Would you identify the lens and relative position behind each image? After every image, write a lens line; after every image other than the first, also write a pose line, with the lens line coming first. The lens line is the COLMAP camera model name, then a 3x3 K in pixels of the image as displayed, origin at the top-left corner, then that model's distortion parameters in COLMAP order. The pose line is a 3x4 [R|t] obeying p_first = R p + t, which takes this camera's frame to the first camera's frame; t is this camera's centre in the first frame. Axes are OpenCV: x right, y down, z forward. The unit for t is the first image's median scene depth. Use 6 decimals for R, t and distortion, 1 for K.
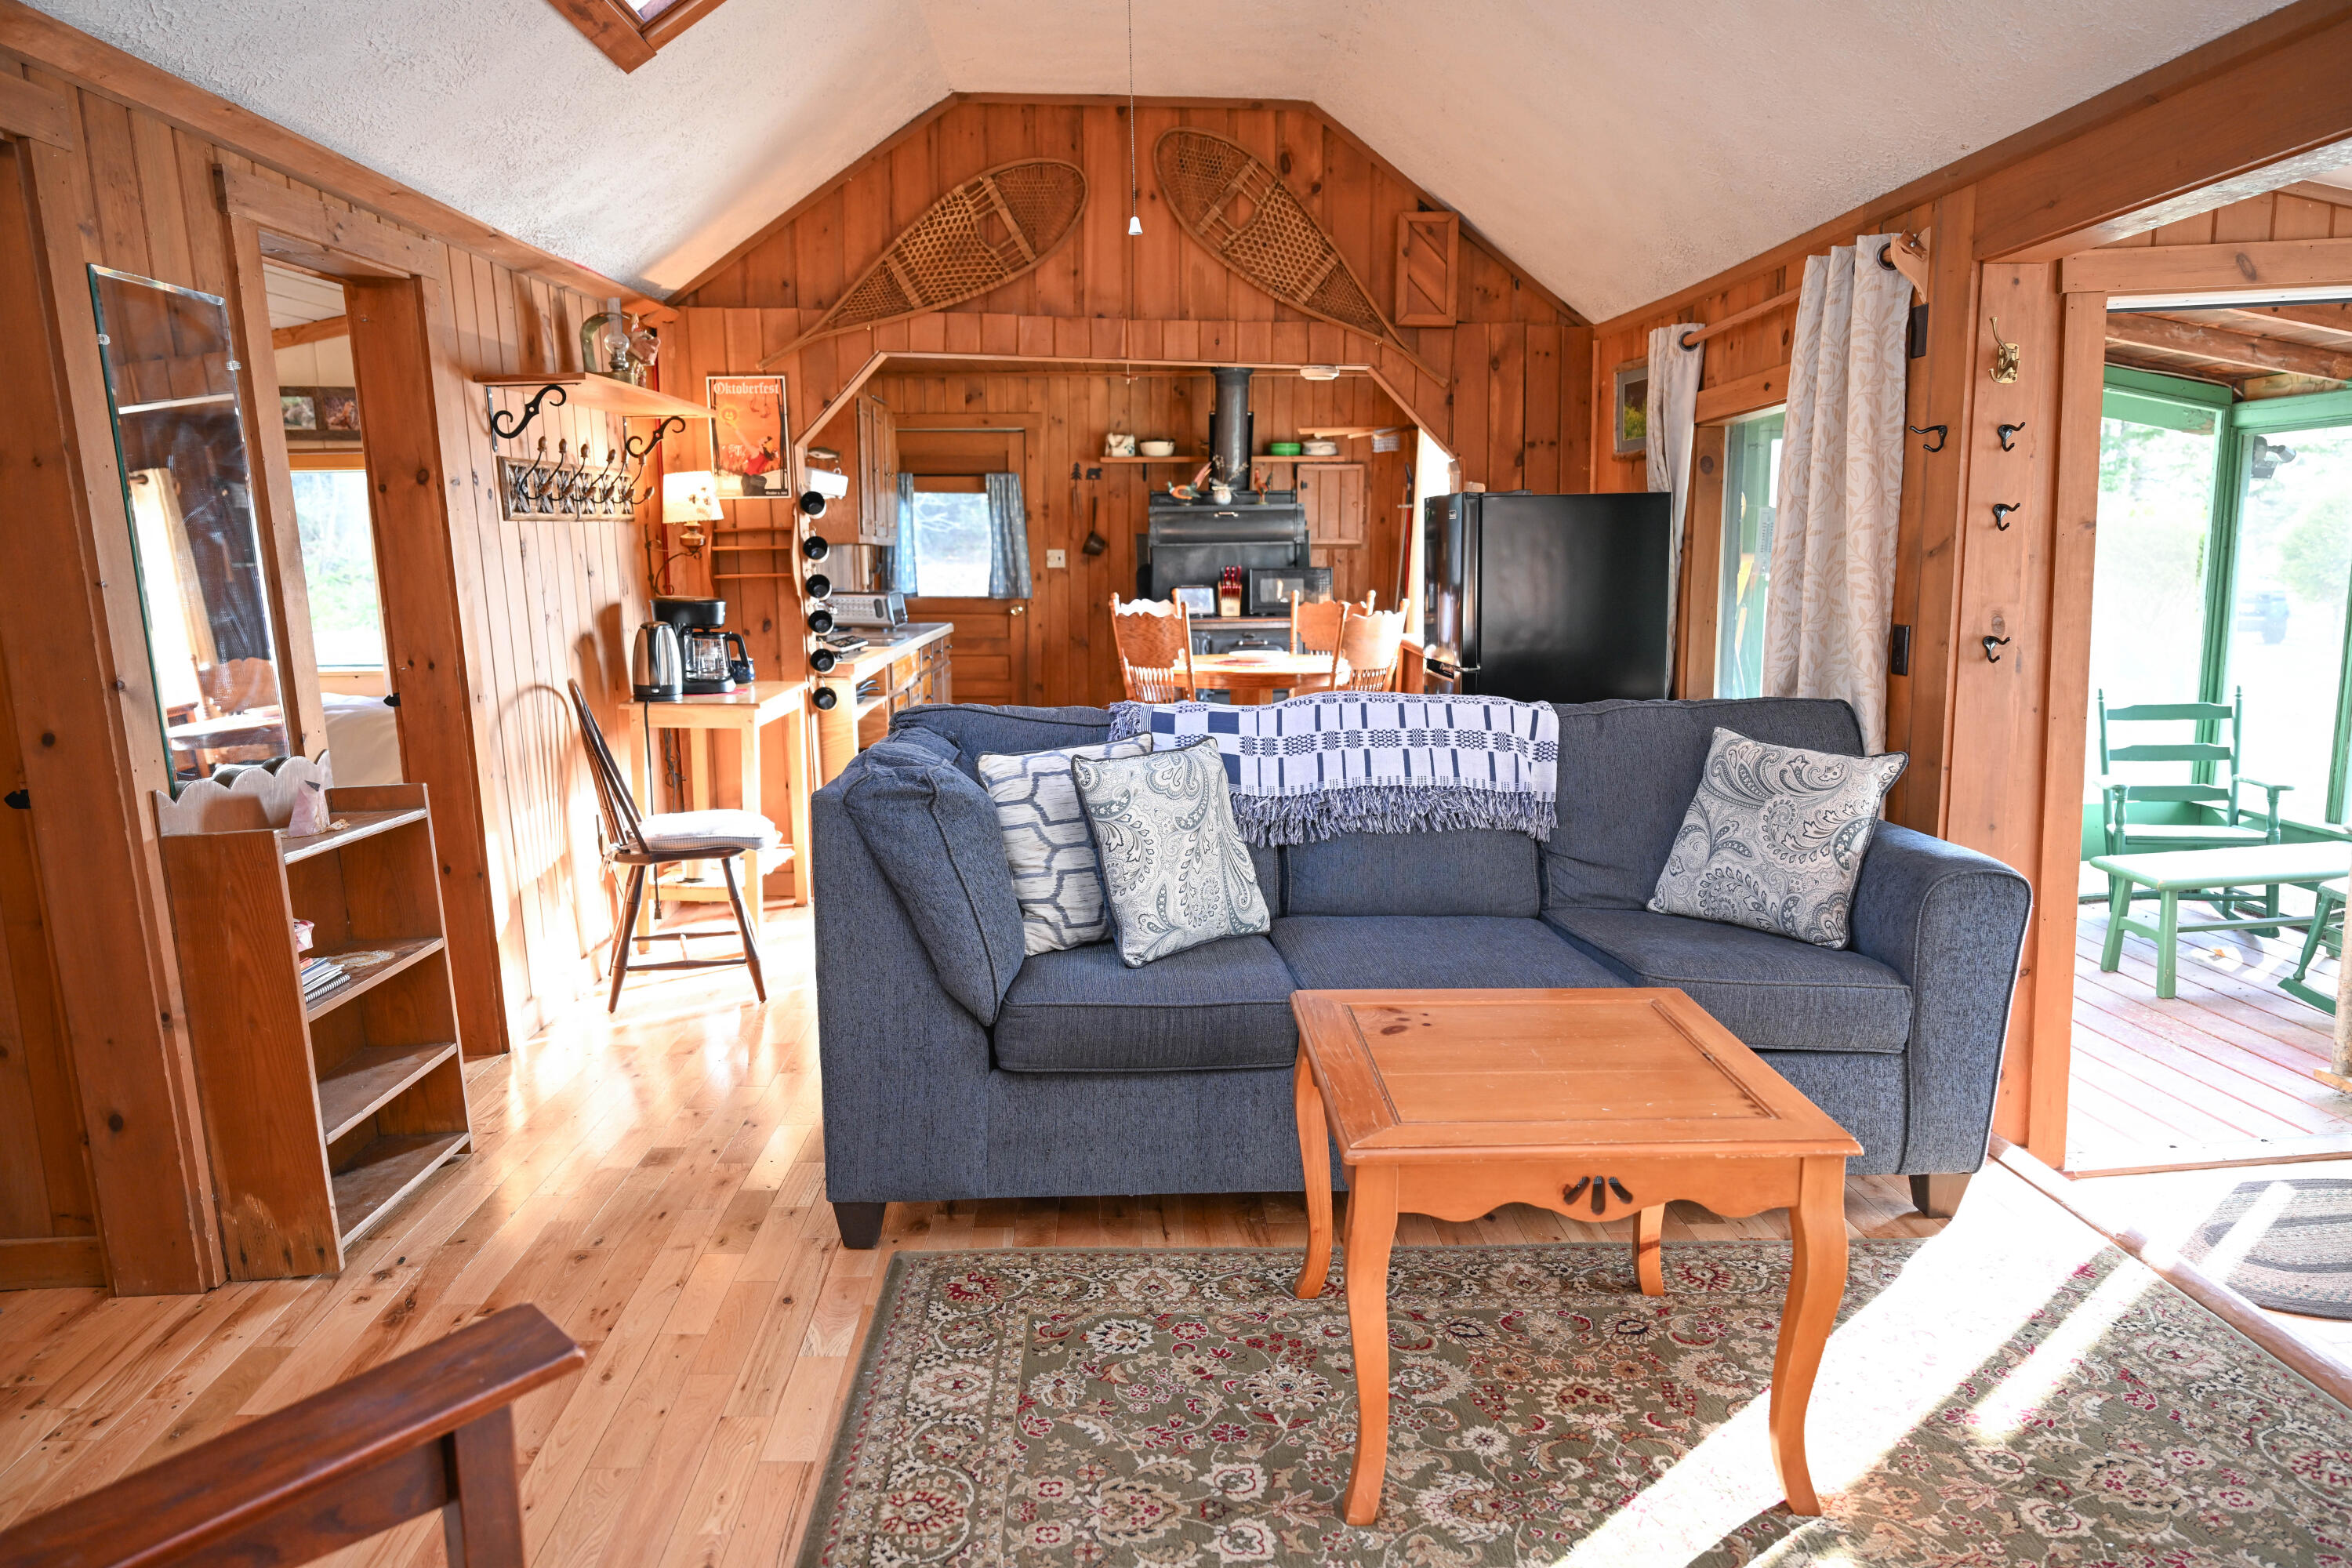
lens RADIAL K [[1571.6, 0, 1176.0], [0, 1571.6, 784.0], [0, 0, 1]] dist [-0.003715, 0.003306]
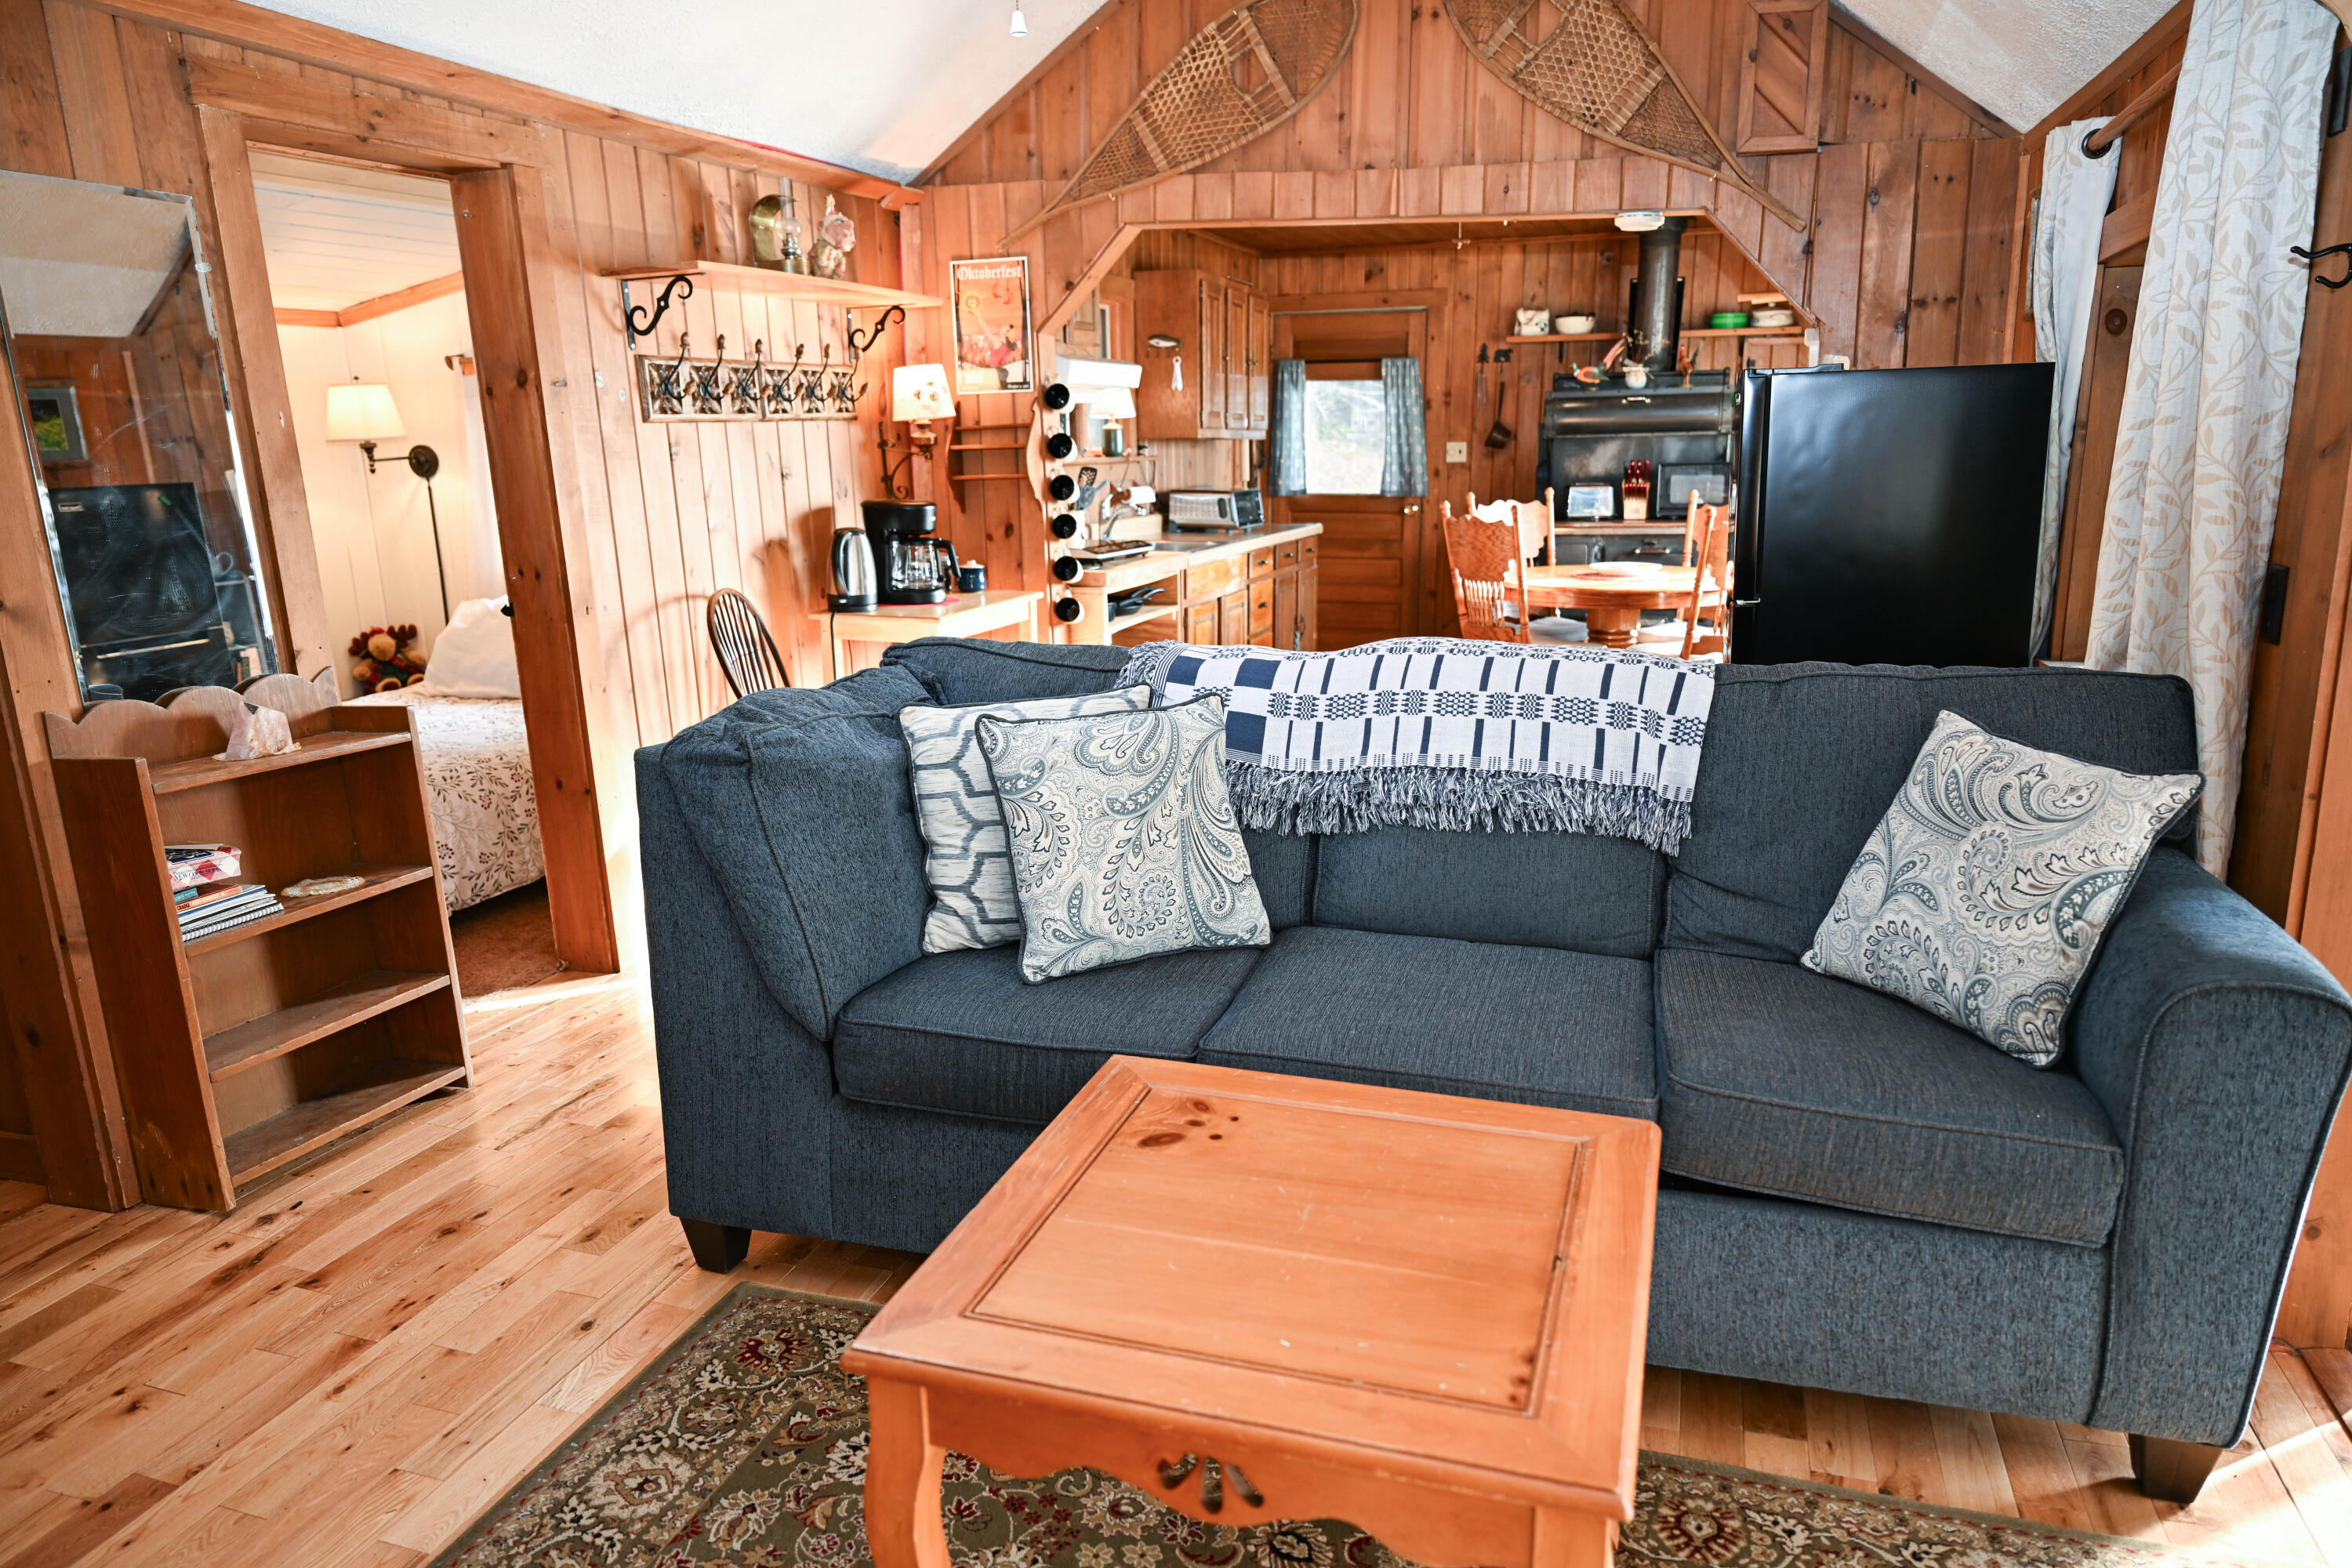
lens RADIAL K [[1567.1, 0, 1182.5], [0, 1567.1, 794.9], [0, 0, 1]] dist [-0.002836, -0.000531]
pose [[0.938590, 0.068527, -0.338161, 0.246555], [-0.042719, 0.995618, 0.083187, -0.039065], [0.342380, -0.063632, 0.937404, 0.224471]]
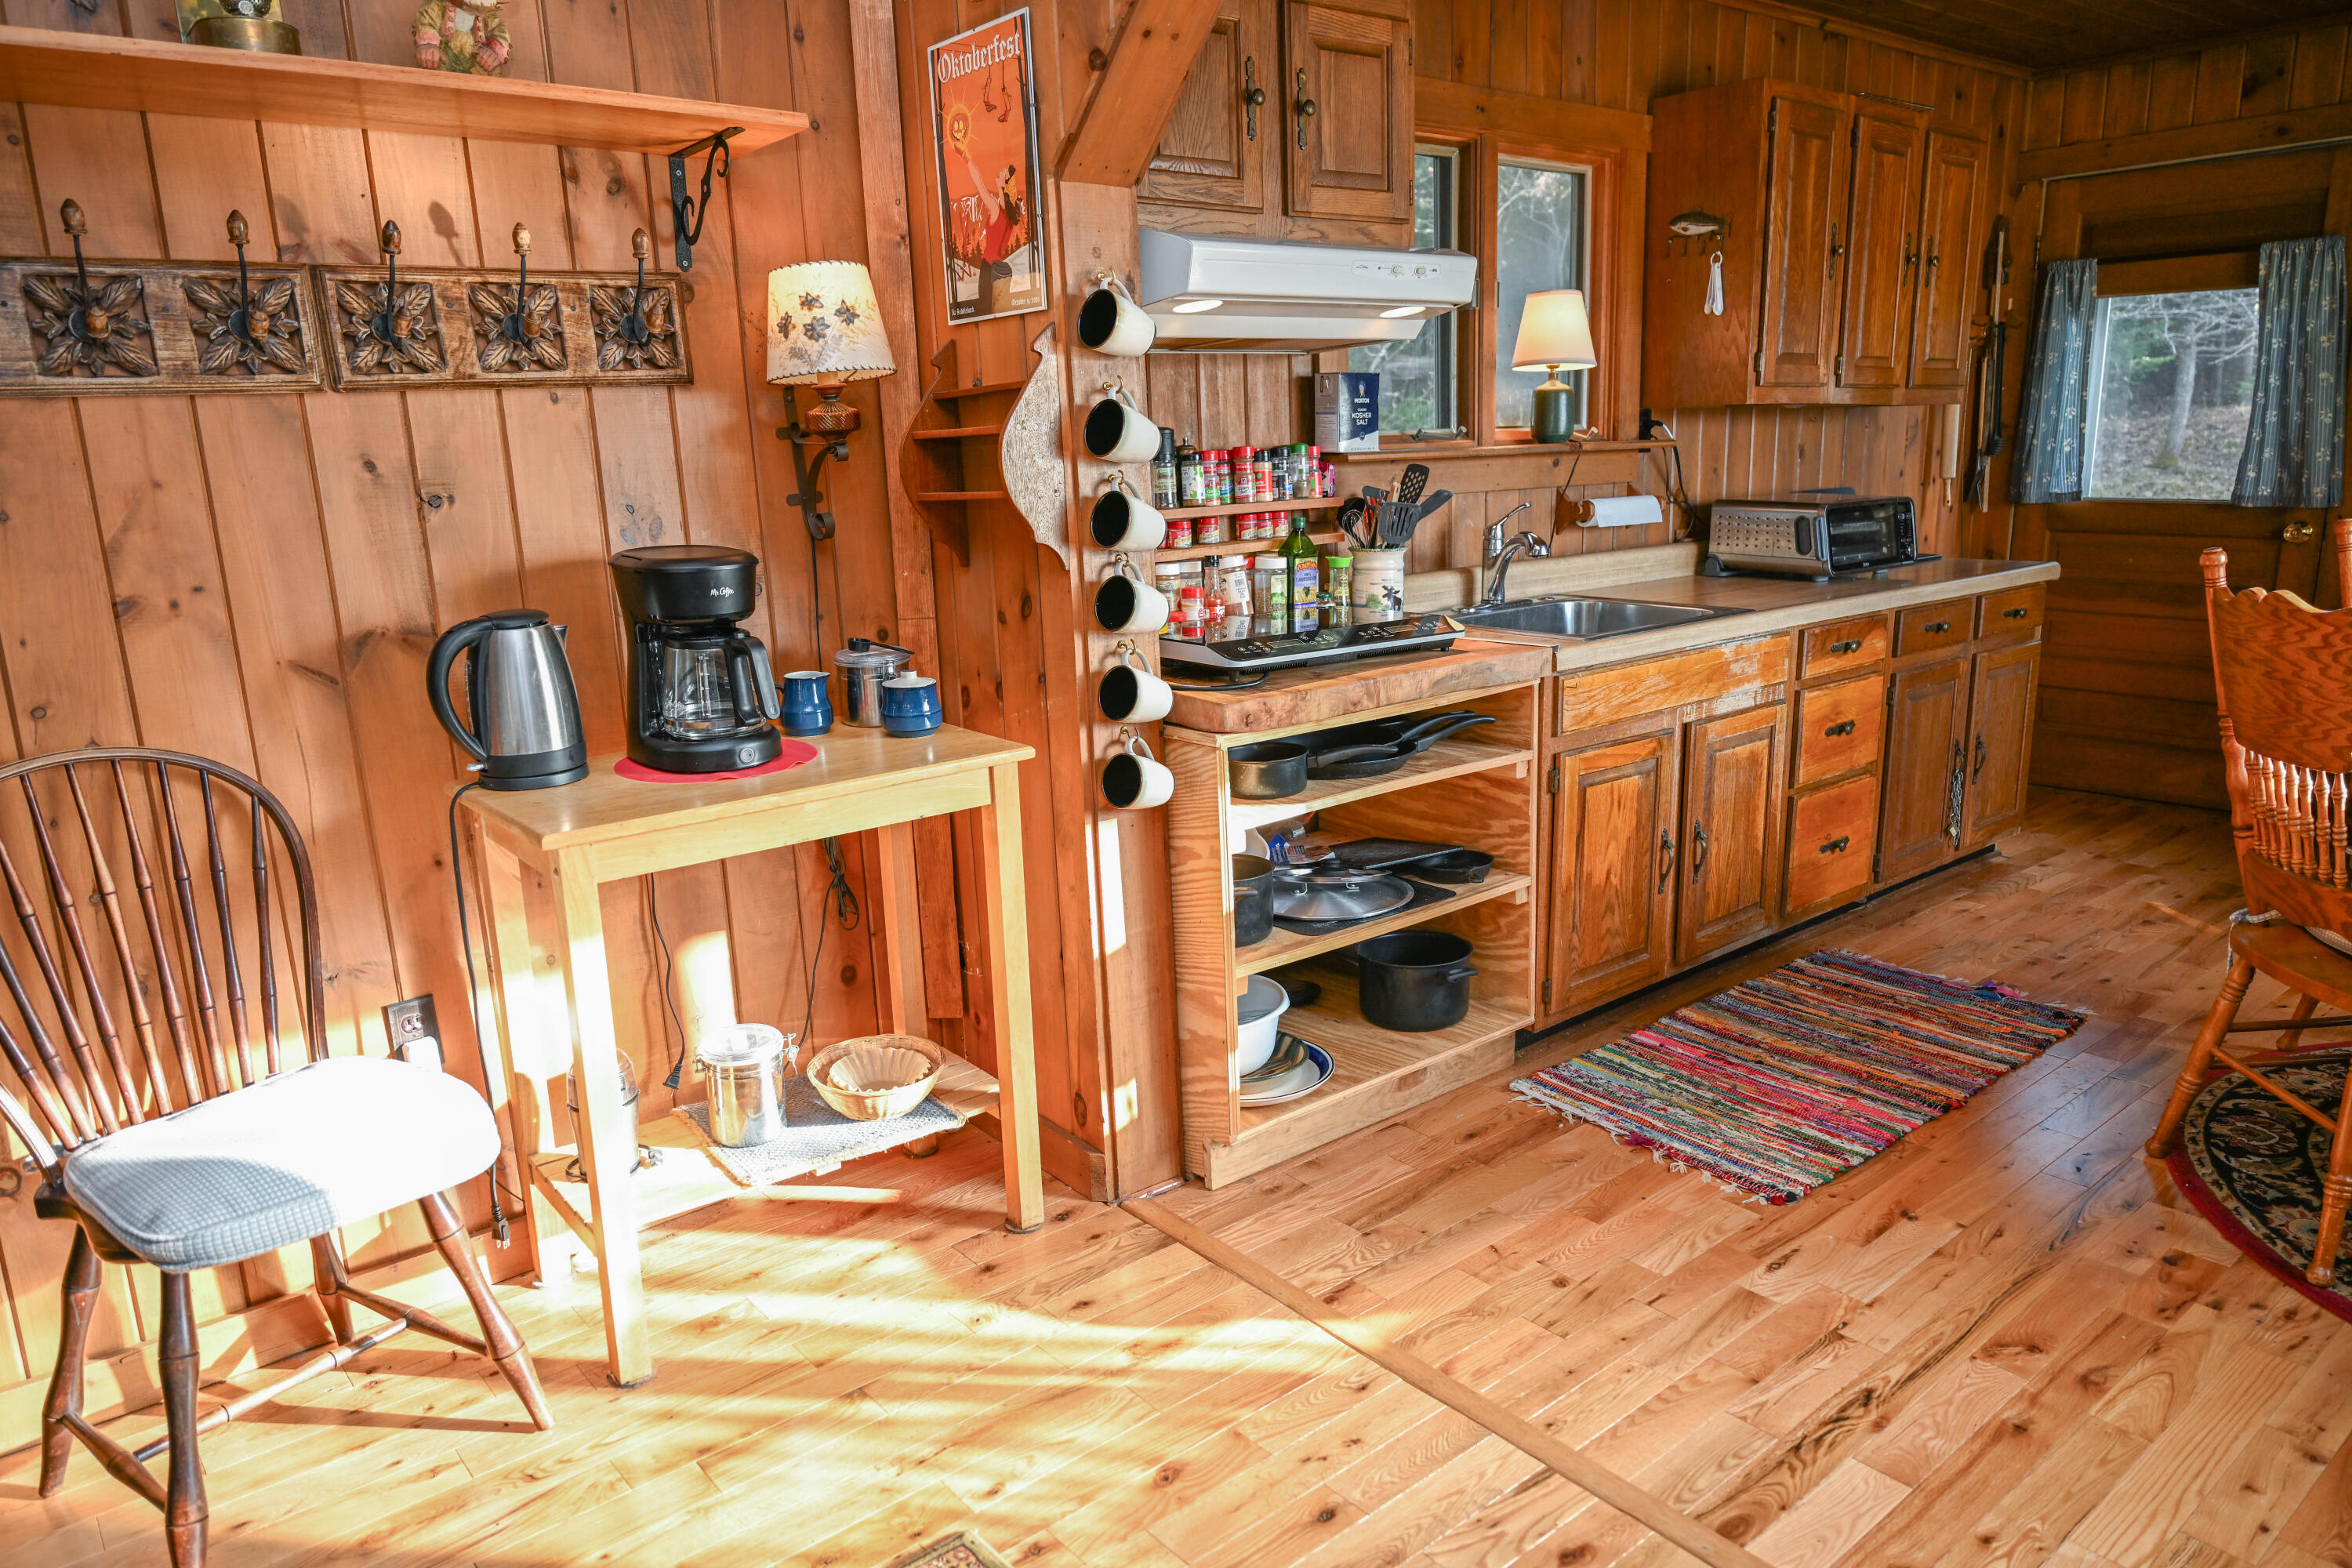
lens RADIAL K [[1571.6, 0, 1176.0], [0, 1571.6, 784.0], [0, 0, 1]] dist [-0.003715, 0.003306]
pose [[0.614898, 0.157004, -0.772820, 0.182233], [-0.091613, 0.987568, 0.127739, -0.169144], [0.783267, -0.007746, 0.621637, 1.137902]]
